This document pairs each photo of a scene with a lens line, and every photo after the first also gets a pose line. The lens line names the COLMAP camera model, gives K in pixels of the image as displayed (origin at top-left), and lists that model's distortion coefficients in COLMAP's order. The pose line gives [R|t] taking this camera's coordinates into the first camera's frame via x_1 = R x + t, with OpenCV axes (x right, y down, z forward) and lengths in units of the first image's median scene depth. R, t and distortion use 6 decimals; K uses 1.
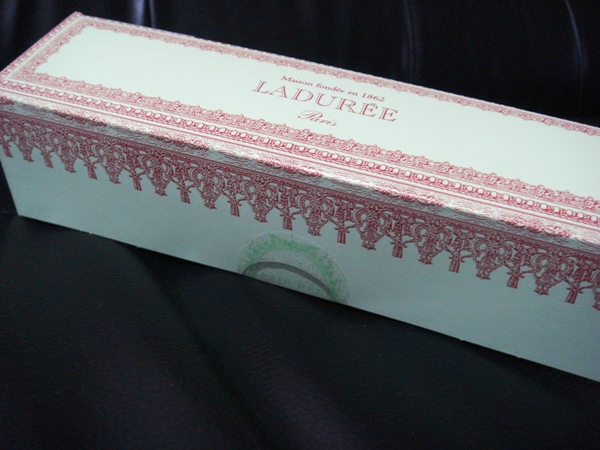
lens RADIAL K [[668.9, 0, 300.0], [0, 668.9, 225.0], [0, 0, 1]] dist [-0.221425, 0.242895]
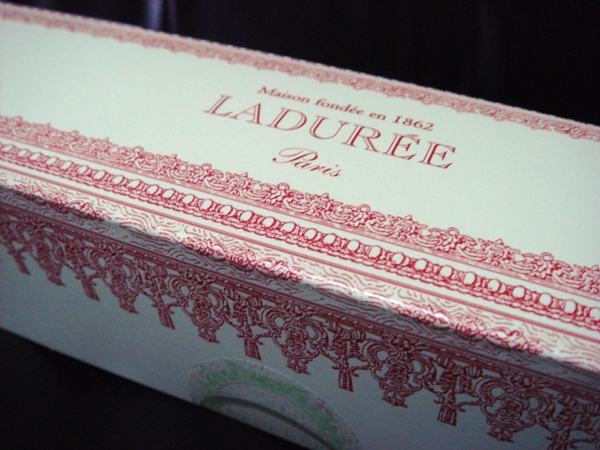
lens RADIAL K [[668.9, 0, 300.0], [0, 668.9, 225.0], [0, 0, 1]] dist [-0.221425, 0.242895]
pose [[0.993764, 0.016397, -0.110292, 0.085362], [-0.018964, 0.999572, -0.022267, -0.099870], [0.109879, 0.024220, 0.993650, 0.469423]]
